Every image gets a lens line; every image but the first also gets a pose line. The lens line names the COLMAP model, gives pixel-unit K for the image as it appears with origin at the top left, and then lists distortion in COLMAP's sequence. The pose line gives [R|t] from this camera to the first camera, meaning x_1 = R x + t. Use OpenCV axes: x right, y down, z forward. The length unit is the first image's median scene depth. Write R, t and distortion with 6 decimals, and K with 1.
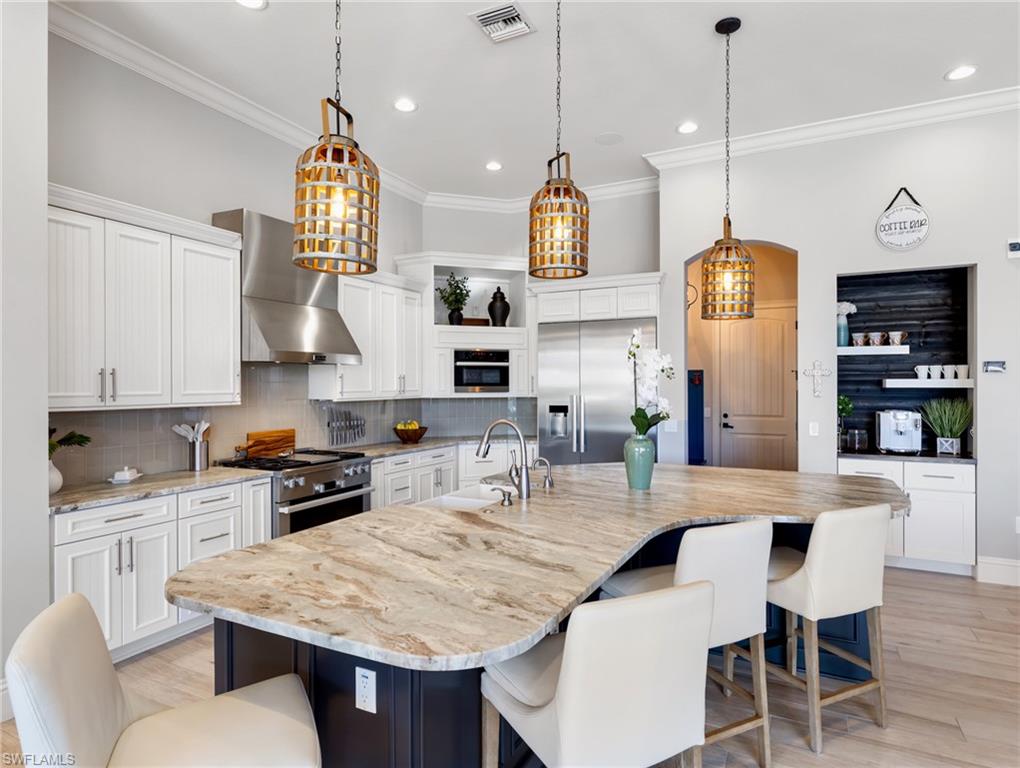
lens RADIAL K [[571.4, 0, 514.6], [0, 571.4, 386.3], [0, 0, 1]] dist [-0.001741, -0.000751]
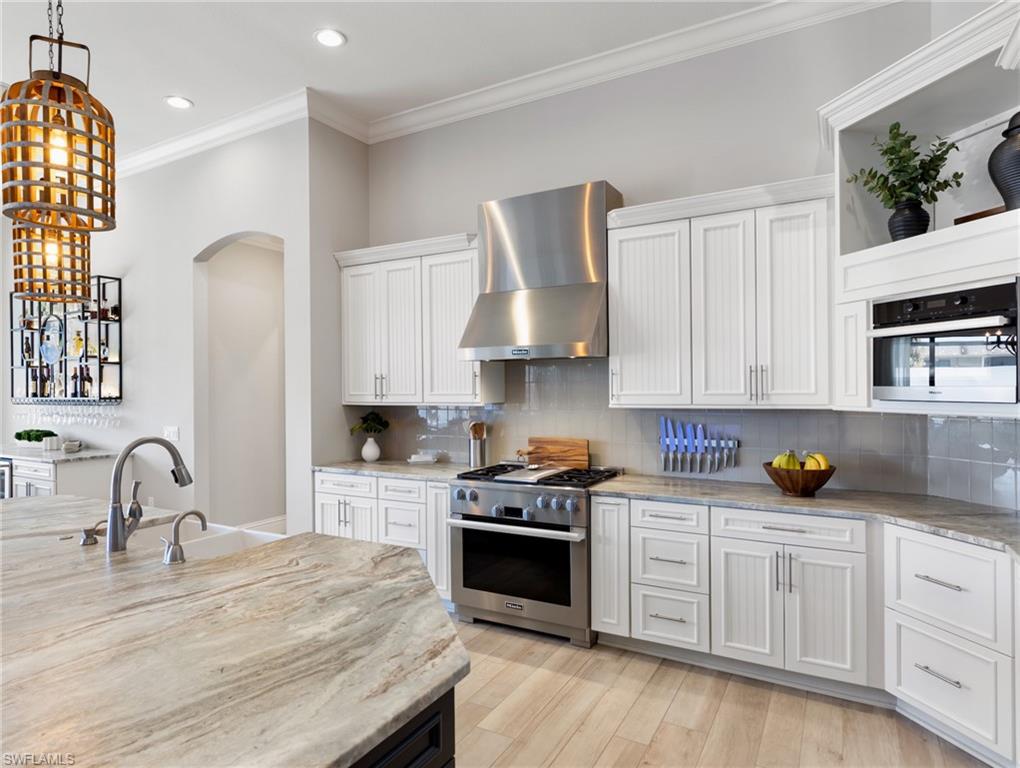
lens RADIAL K [[590.8, 0, 514.4], [0, 590.8, 387.5], [0, 0, 1]] dist [0.002137, 0.000249]
pose [[-0.031496, 0.005221, -0.999490, 0.454566], [0.007601, 0.999959, 0.004984, -0.003699], [0.999475, -0.007440, -0.031534, 0.936738]]
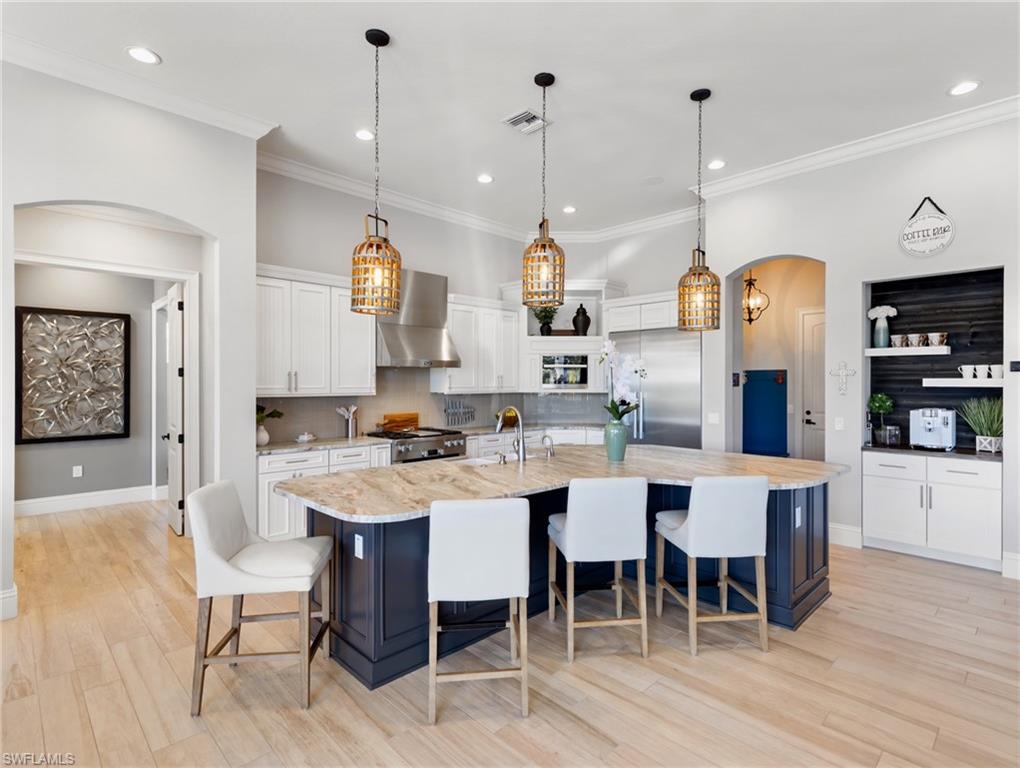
lens RADIAL K [[514.5, 0, 513.8], [0, 514.5, 385.8], [0, 0, 1]] dist [0.005537, -0.000902]
pose [[0.948472, 0.005602, -0.316813, 0.250658], [-0.004758, 0.999983, 0.003440, 0.001205], [0.316826, -0.001755, 0.948482, -0.143054]]
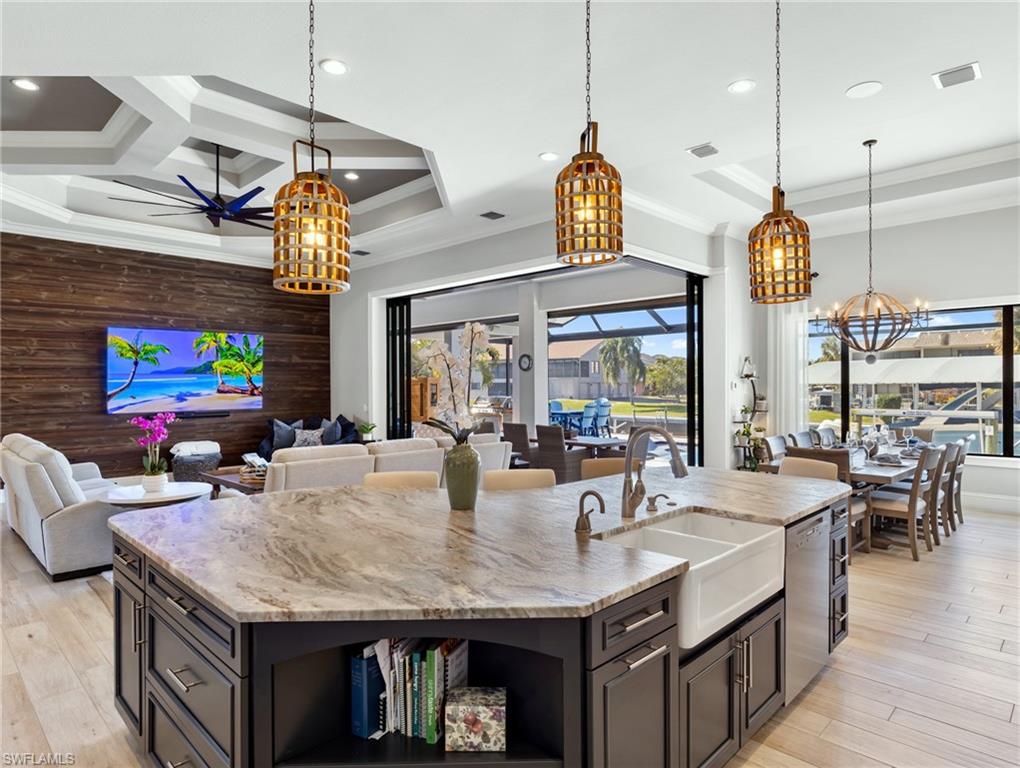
lens RADIAL K [[590.9, 0, 514.4], [0, 590.9, 382.8], [0, 0, 1]] dist [0.000879, -0.000856]
pose [[-0.956553, 0.008513, 0.291433, -0.040774], [0.008201, 0.999964, -0.002291, -0.002722], [-0.291442, 0.000198, -0.956588, 1.168227]]
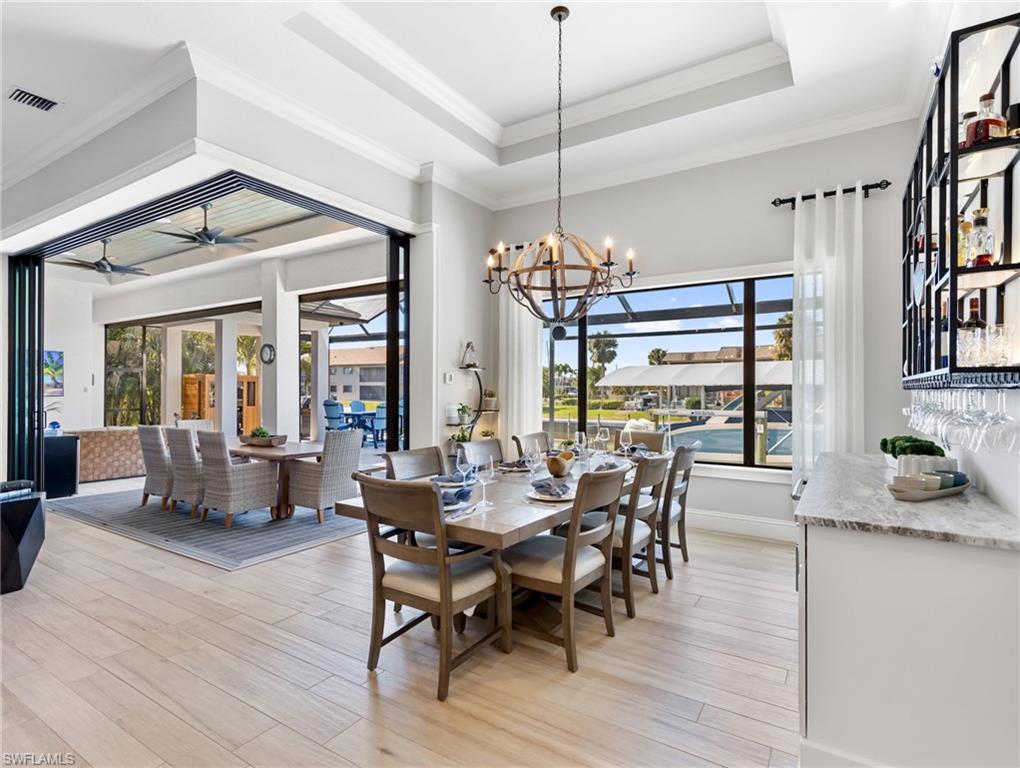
lens RADIAL K [[514.5, 0, 513.8], [0, 514.5, 385.8], [0, 0, 1]] dist [0.005537, -0.000902]
pose [[-0.996185, 0.001681, 0.087248, -0.409978], [0.001242, 0.999986, -0.005080, 0.031725], [-0.087255, -0.004952, -0.996174, 0.469914]]
